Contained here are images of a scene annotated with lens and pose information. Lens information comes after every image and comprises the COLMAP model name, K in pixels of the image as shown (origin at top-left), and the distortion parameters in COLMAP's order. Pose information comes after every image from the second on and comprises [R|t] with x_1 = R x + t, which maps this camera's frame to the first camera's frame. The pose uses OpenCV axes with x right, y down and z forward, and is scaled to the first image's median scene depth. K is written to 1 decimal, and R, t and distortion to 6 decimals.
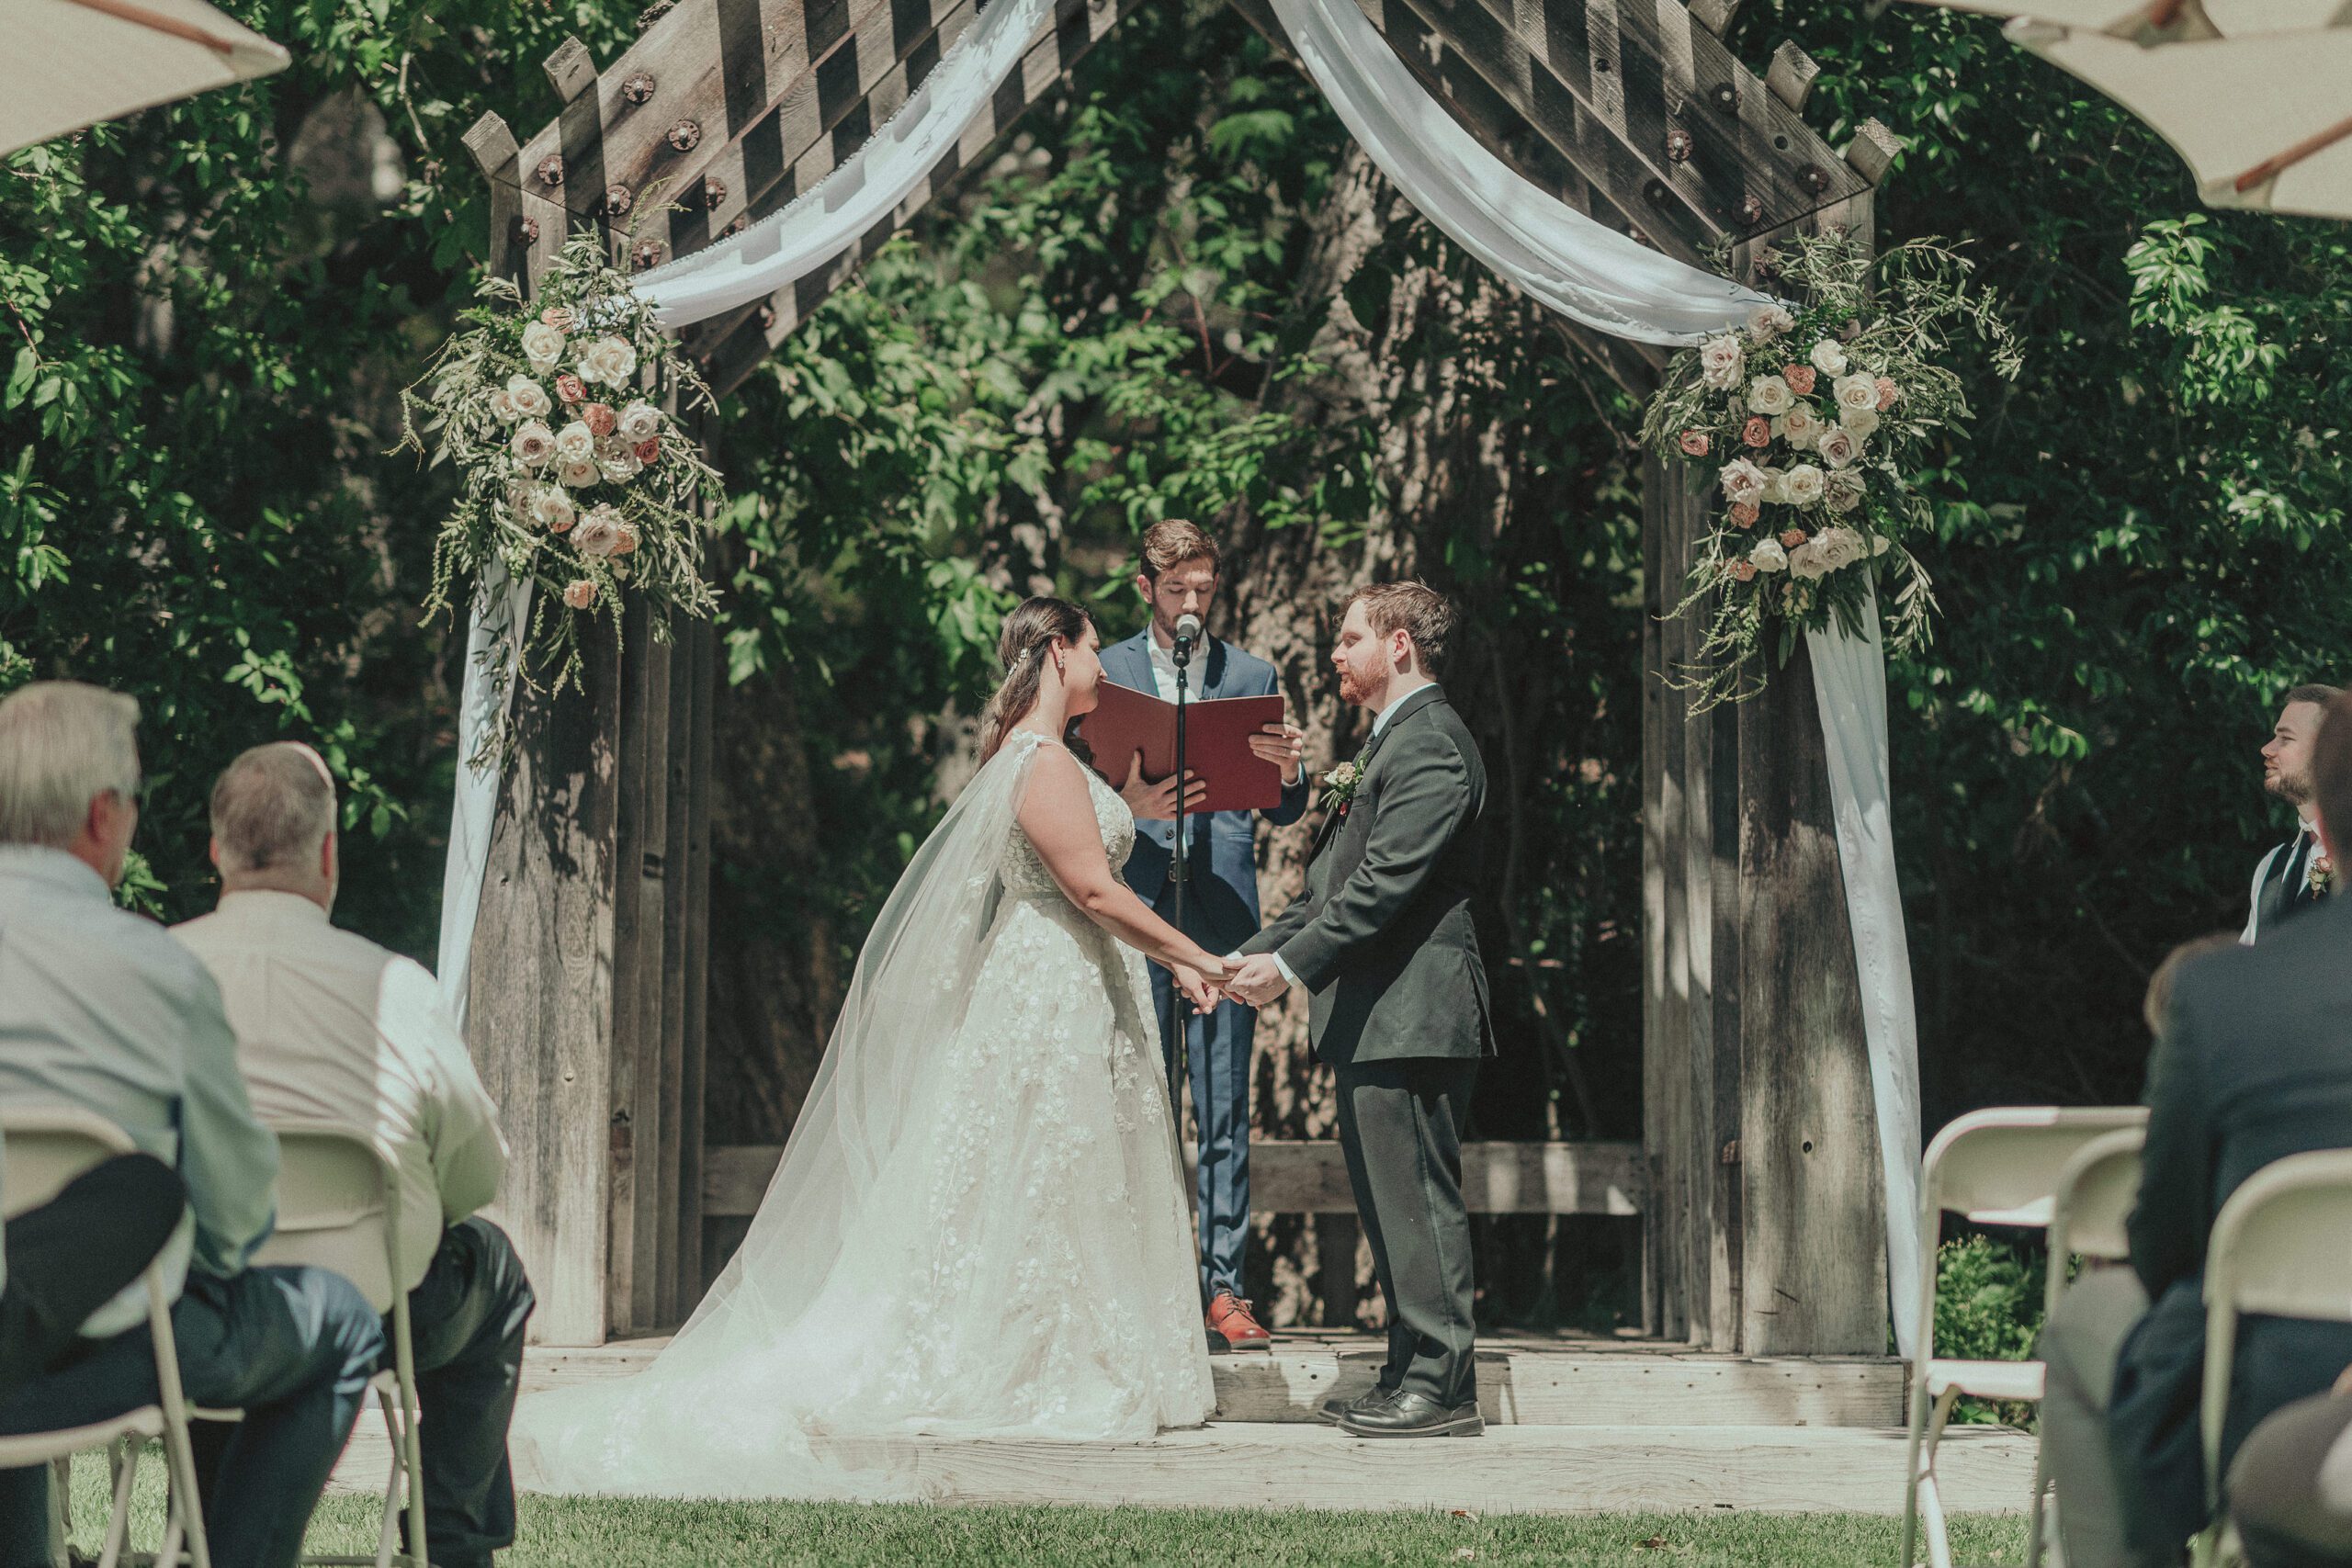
lens RADIAL K [[2279.1, 0, 1176.0], [0, 2279.1, 784.0], [0, 0, 1]] dist [-0.009961, -0.001425]
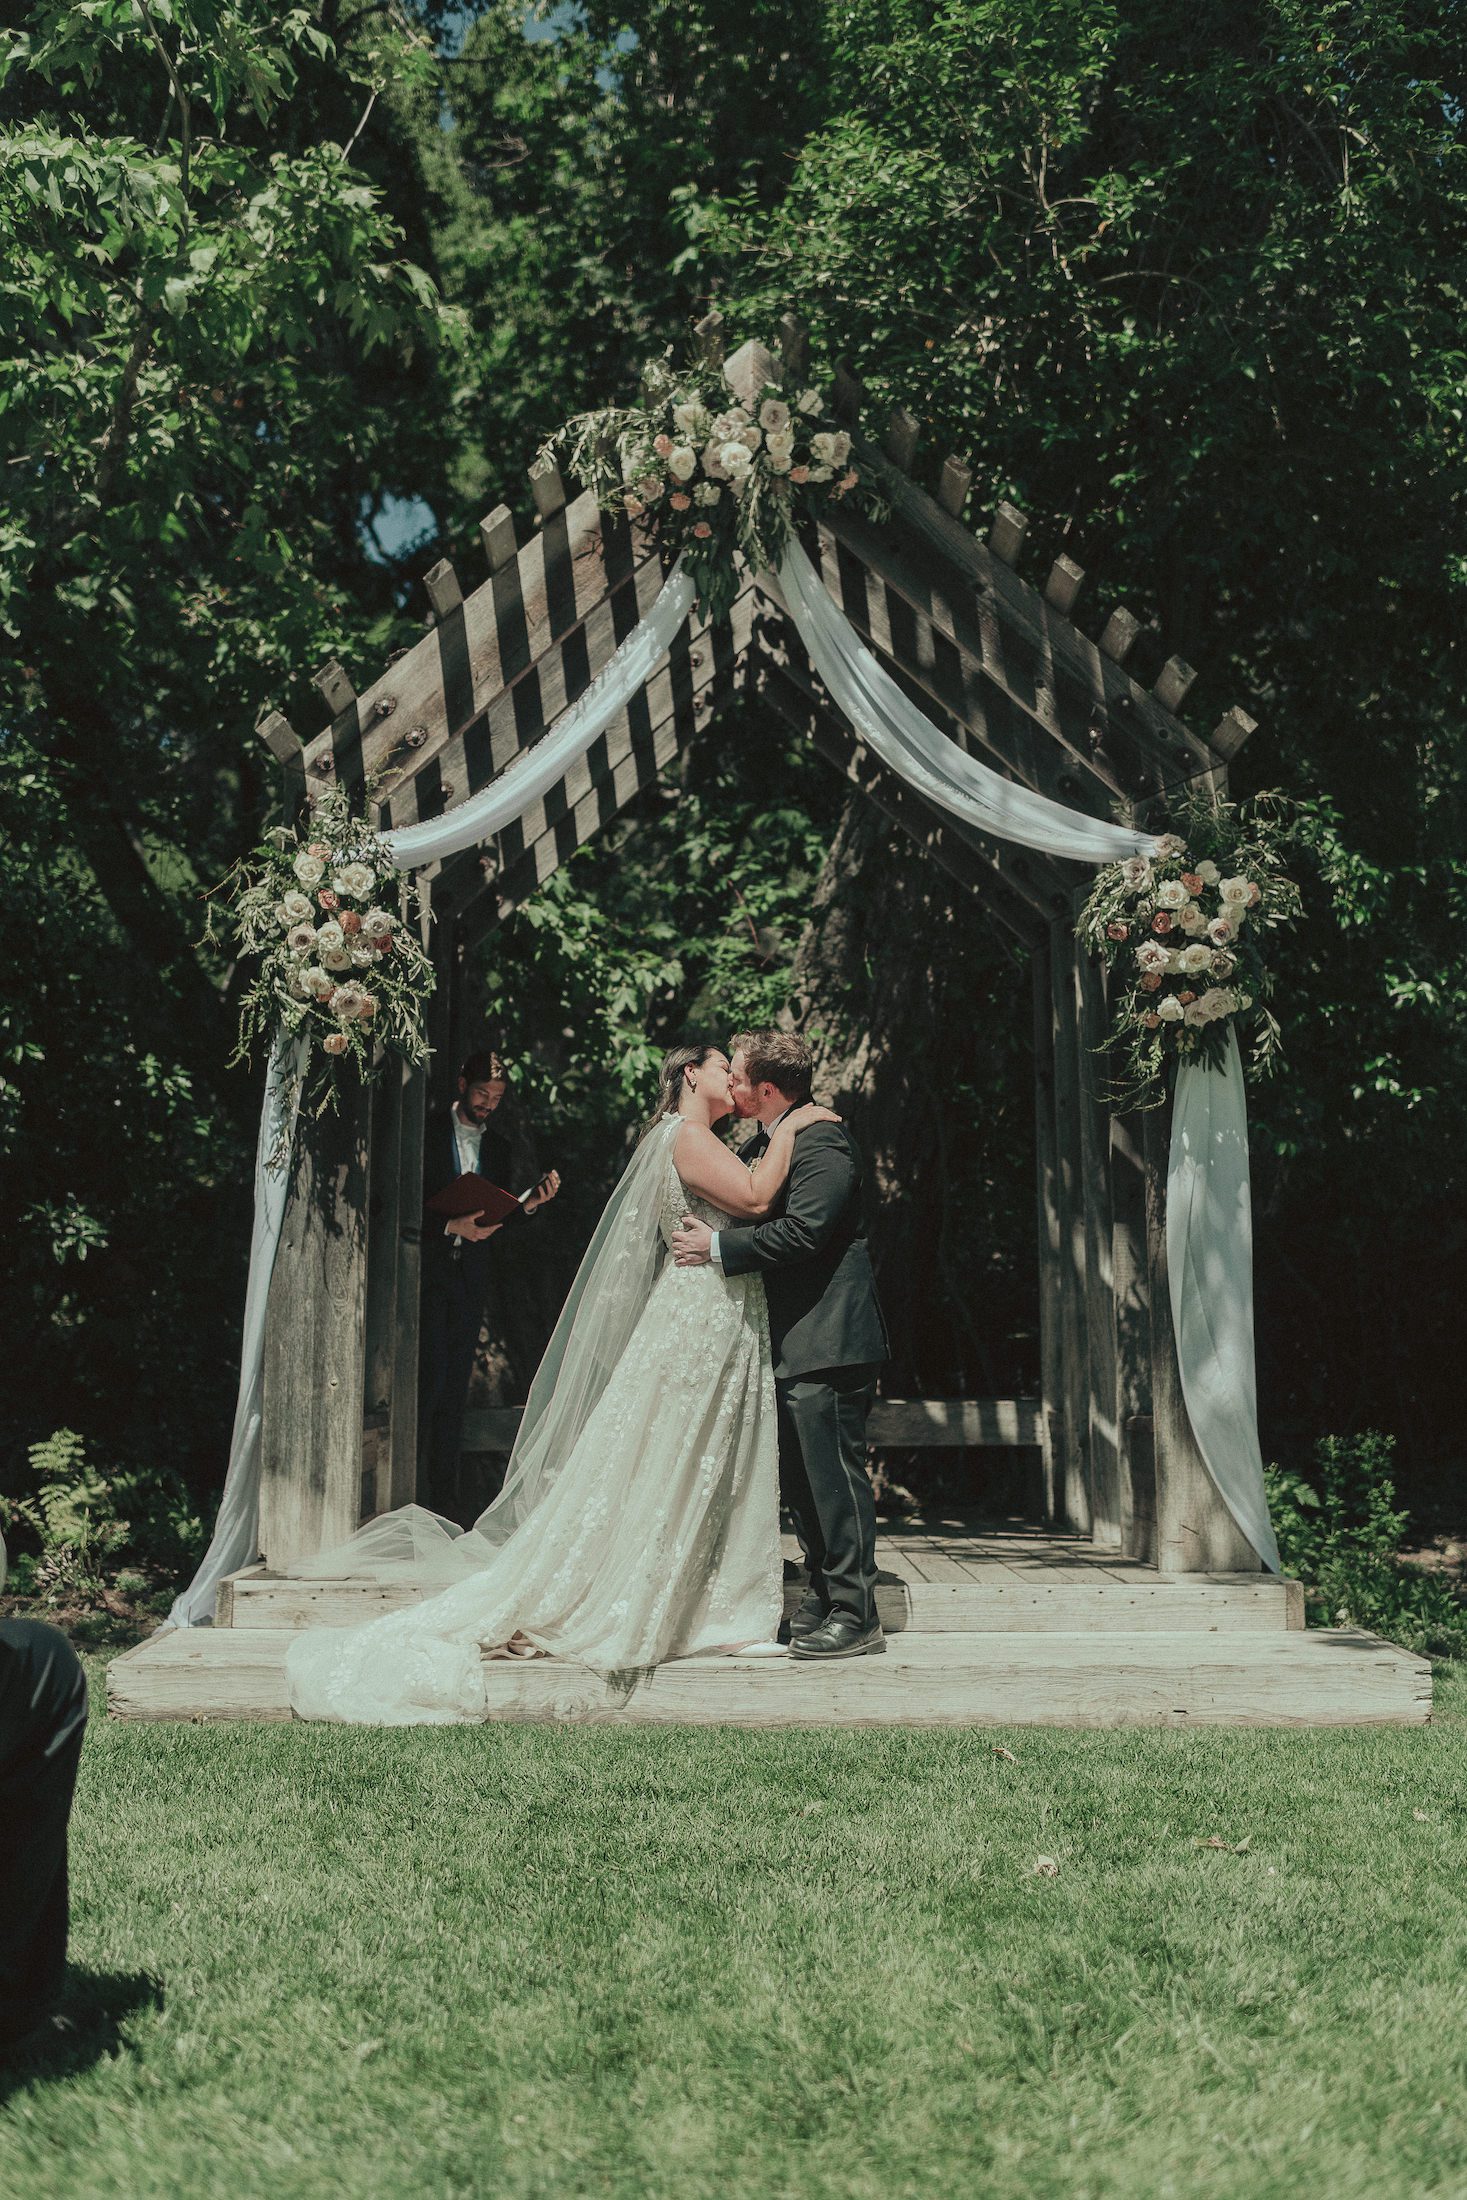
lens RADIAL K [[2132.1, 0, 733.5], [0, 2132.1, 1100.0], [0, 0, 1]] dist [-0.009961, -0.001425]
pose [[0.999805, -0.010713, -0.016583, 0.008620], [0.010295, 0.999632, -0.025115, -0.012813], [0.016846, 0.024940, 0.999547, -0.338363]]
